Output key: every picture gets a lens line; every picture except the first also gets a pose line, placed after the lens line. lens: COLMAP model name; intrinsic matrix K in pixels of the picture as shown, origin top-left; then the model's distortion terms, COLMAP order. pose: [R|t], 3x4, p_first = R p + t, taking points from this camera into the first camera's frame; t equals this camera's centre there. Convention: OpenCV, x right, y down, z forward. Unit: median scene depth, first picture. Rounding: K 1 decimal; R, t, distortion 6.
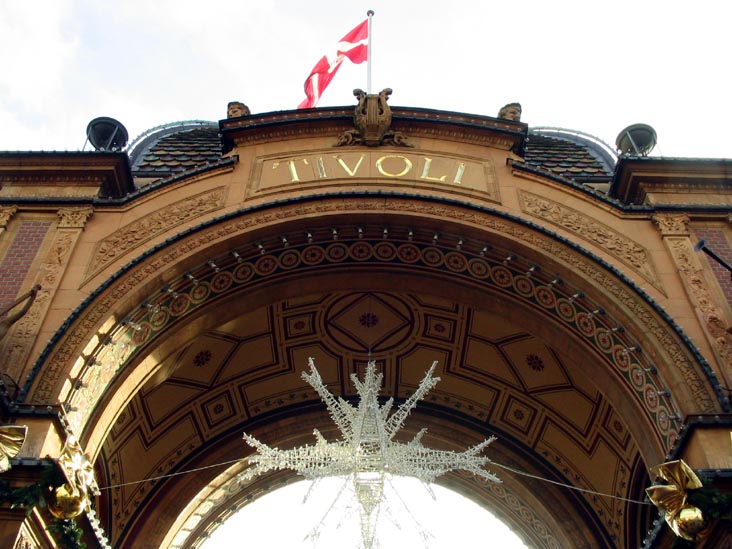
lens RADIAL K [[779.2, 0, 366.0], [0, 779.2, 274.5], [0, 0, 1]] dist [-0.166117, -0.000392]
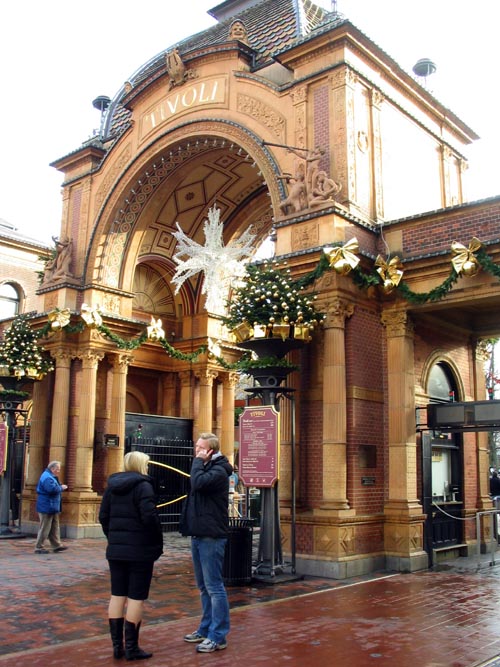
lens RADIAL K [[710.0, 0, 250.0], [0, 710.0, 333.5], [0, 0, 1]] dist [-0.166117, -0.000392]
pose [[0.742822, -0.119510, -0.658736, 1.225676], [0.484803, 0.774599, 0.406156, -0.323640], [0.461716, -0.621059, 0.633328, -0.333045]]
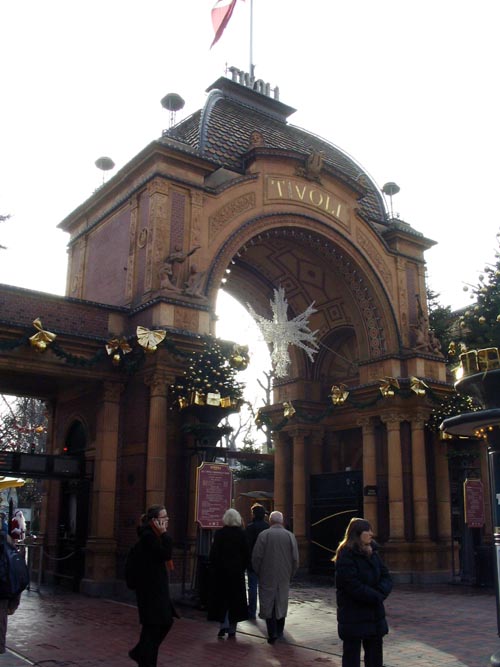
lens RADIAL K [[639.9, 0, 250.0], [0, 639.9, 333.5], [0, 0, 1]] dist [-0.015537, -0.004841]
pose [[0.821662, 0.152653, 0.549153, -1.099738], [-0.426698, 0.803516, 0.415080, -0.526988], [-0.377889, -0.575378, 0.725355, -0.463408]]
